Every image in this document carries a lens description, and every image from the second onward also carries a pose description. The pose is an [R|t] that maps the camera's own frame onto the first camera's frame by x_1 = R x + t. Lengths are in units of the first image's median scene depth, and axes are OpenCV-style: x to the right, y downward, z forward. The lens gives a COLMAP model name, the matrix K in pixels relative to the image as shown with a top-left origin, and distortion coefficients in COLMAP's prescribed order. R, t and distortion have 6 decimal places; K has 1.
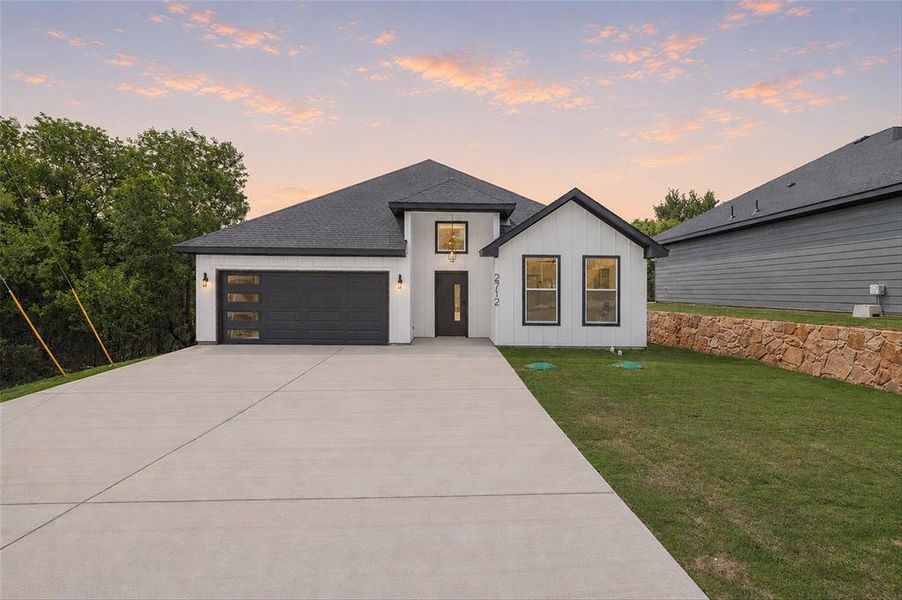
lens RADIAL K [[389.7, 0, 451.4], [0, 389.7, 289.0], [0, 0, 1]] dist [-0.000032, 0.000294]
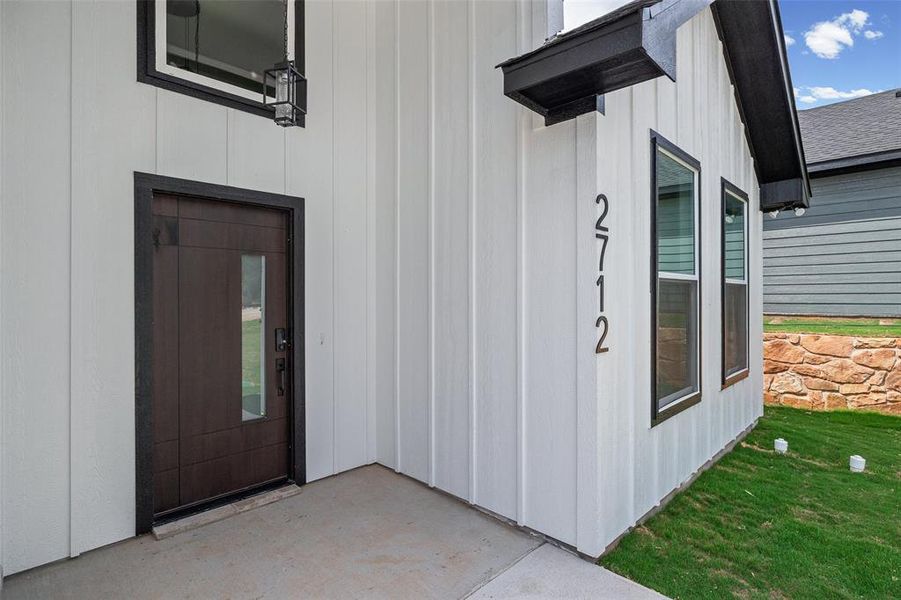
lens RADIAL K [[449.7, 0, 451.1], [0, 449.7, 286.7], [0, 0, 1]] dist [0.014802, 0.000074]
pose [[0.722623, 0.008270, 0.691193, -0.096605], [-0.000666, 0.999936, -0.011268, 0.011874], [-0.691242, 0.007682, 0.722583, 0.868663]]
